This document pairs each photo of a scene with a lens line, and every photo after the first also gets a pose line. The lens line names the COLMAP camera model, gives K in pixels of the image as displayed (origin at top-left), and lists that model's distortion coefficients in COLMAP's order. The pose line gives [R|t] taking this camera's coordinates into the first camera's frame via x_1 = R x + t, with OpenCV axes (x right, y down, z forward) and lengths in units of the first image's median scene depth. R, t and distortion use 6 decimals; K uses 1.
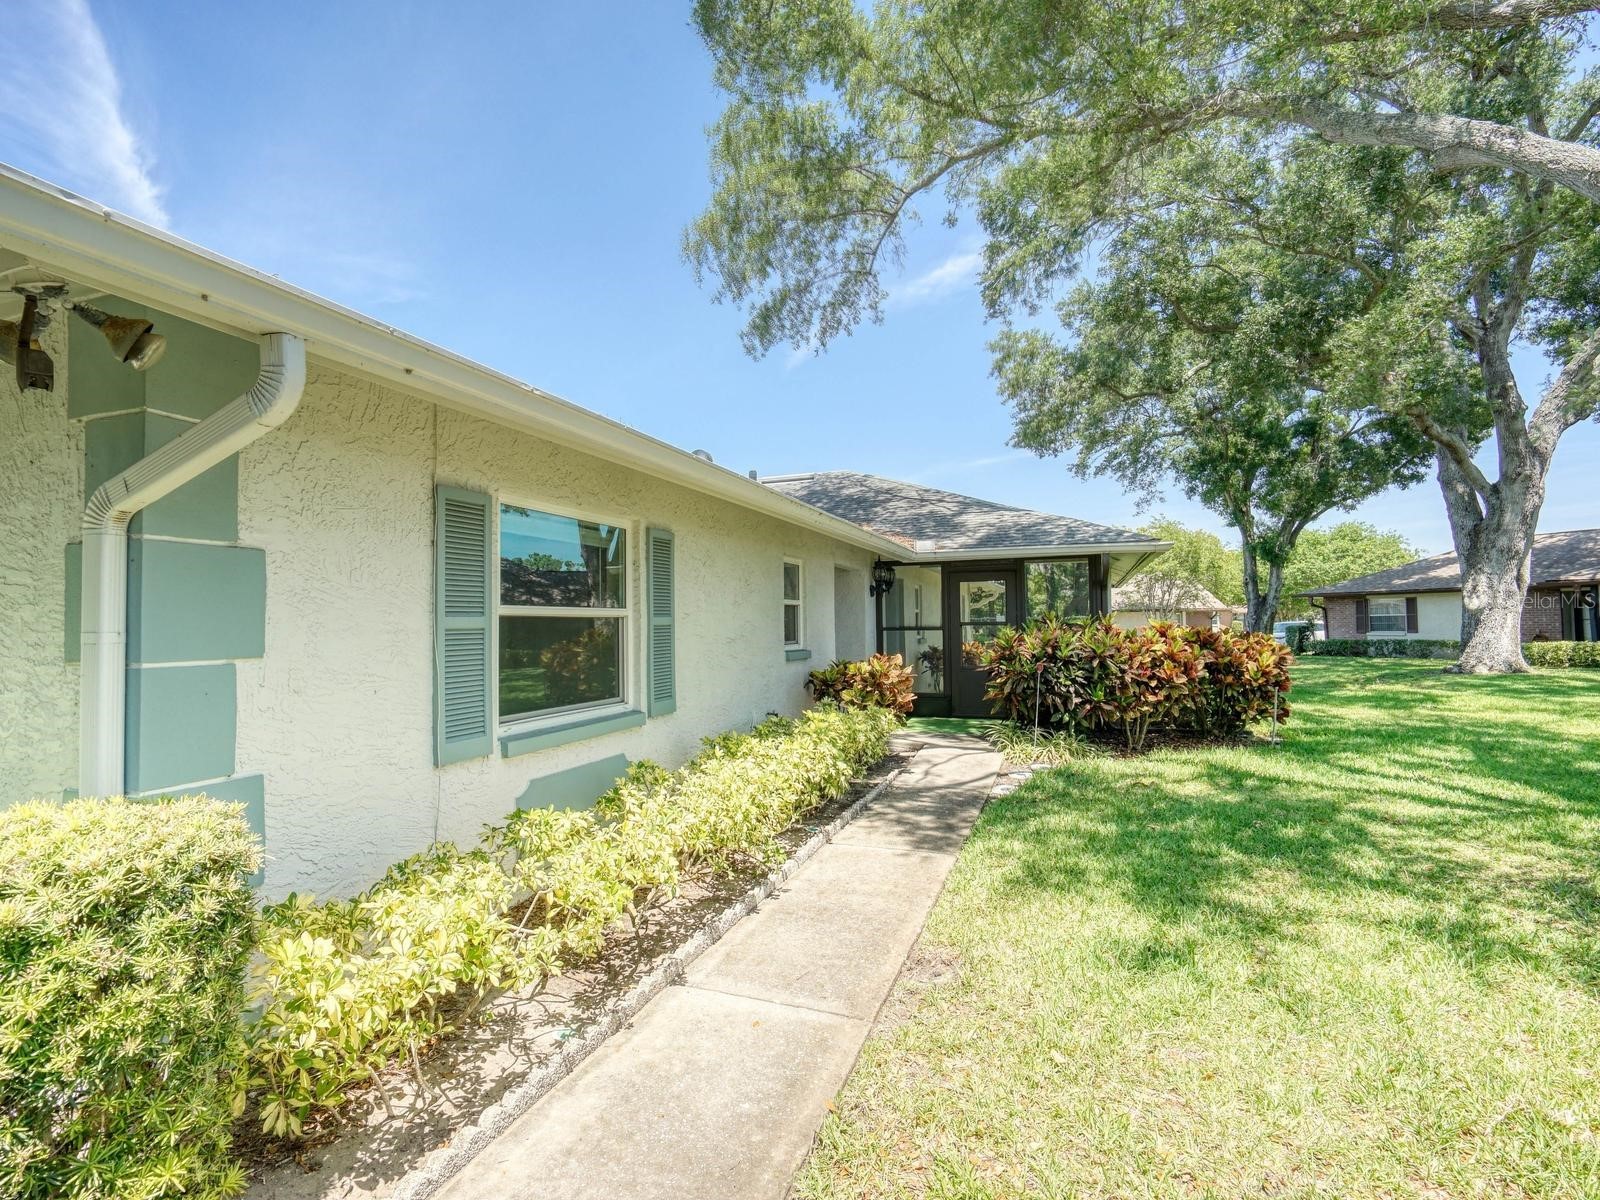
lens RADIAL K [[754.9, 0, 800.0], [0, 754.9, 600.0], [0, 0, 1]] dist [-0.000903, 0.000120]
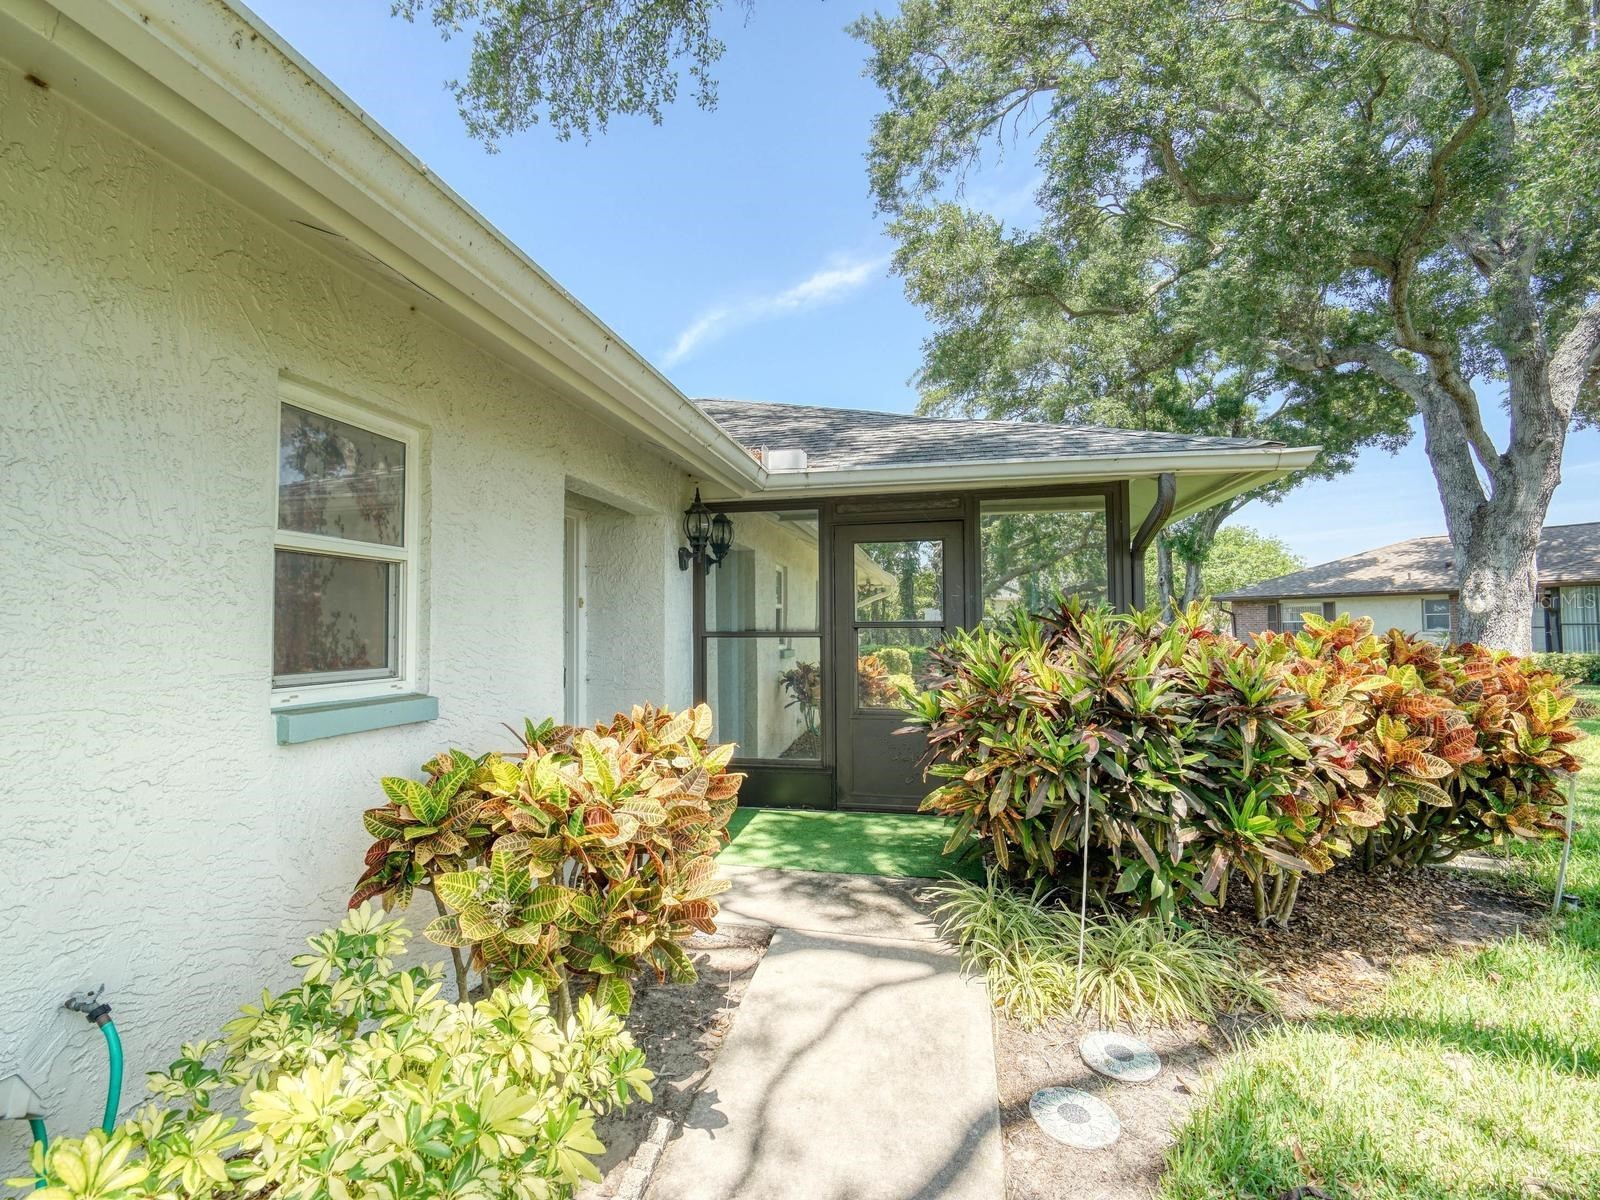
lens RADIAL K [[782.1, 0, 800.0], [0, 782.1, 600.0], [0, 0, 1]] dist [-0.000482, 0.000029]
pose [[0.986465, 0.011737, 0.163554, 0.038796], [-0.010823, 0.999920, -0.006482, 0.008052], [-0.163617, 0.004624, 0.986513, 0.210738]]
